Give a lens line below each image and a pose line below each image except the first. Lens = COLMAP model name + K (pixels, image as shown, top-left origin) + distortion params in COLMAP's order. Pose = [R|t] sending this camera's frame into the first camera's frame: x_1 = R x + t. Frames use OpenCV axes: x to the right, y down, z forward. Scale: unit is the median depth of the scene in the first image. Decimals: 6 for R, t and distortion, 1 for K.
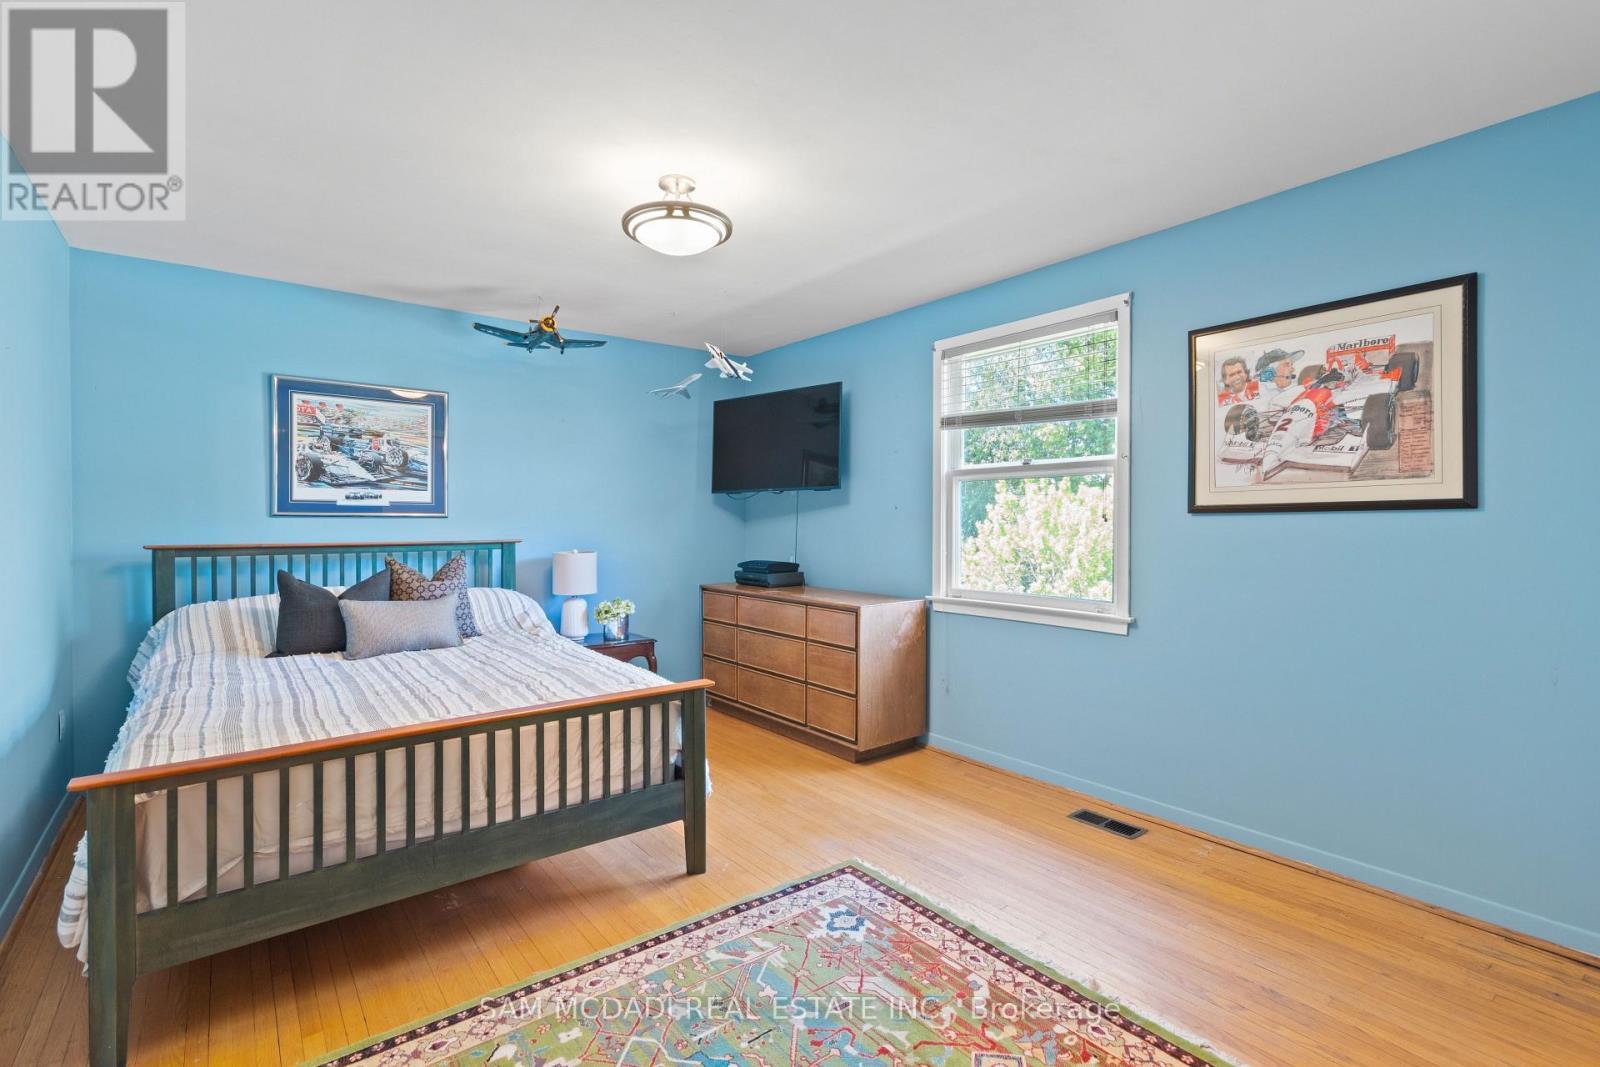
lens RADIAL K [[739.2, 0, 800.1], [0, 739.2, 524.2], [0, 0, 1]] dist [-0.000076, 0.000799]
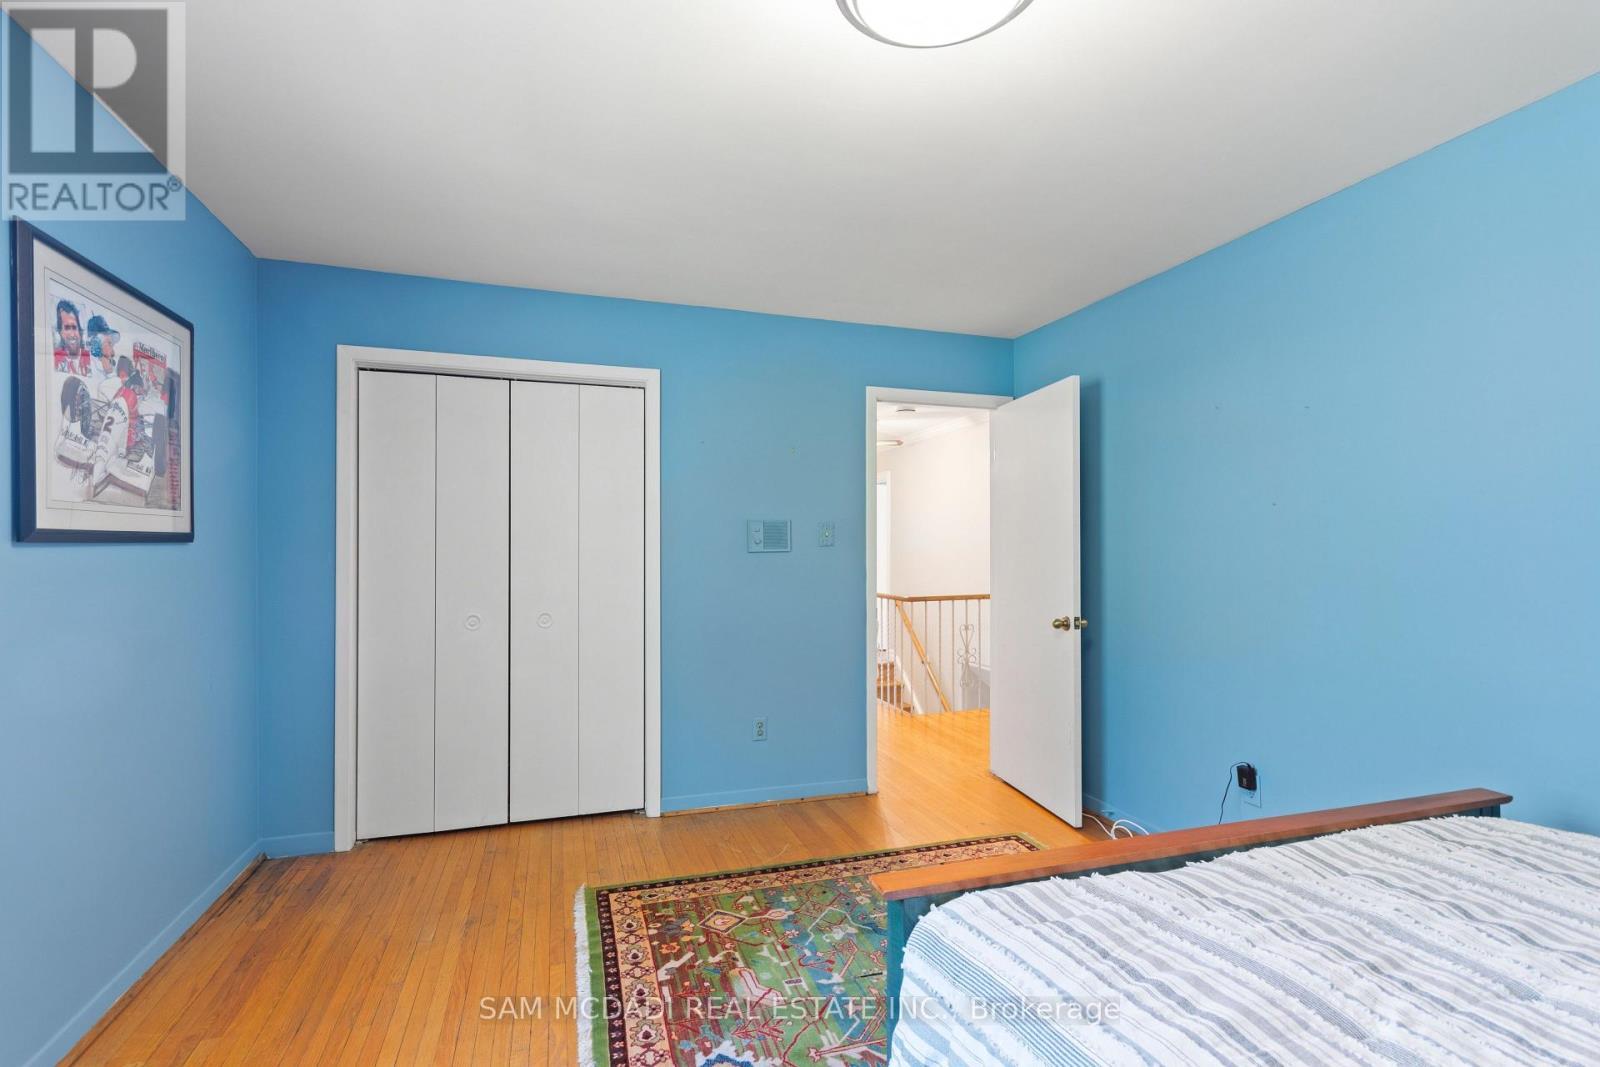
lens RADIAL K [[739.2, 0, 798.4], [0, 739.2, 541.2], [0, 0, 1]] dist [-0.000076, 0.000799]
pose [[-0.940953, 0.004336, 0.338510, -0.286103], [0.004928, 0.999987, 0.000889, -0.018498], [-0.338501, 0.002504, -0.940963, 1.759093]]
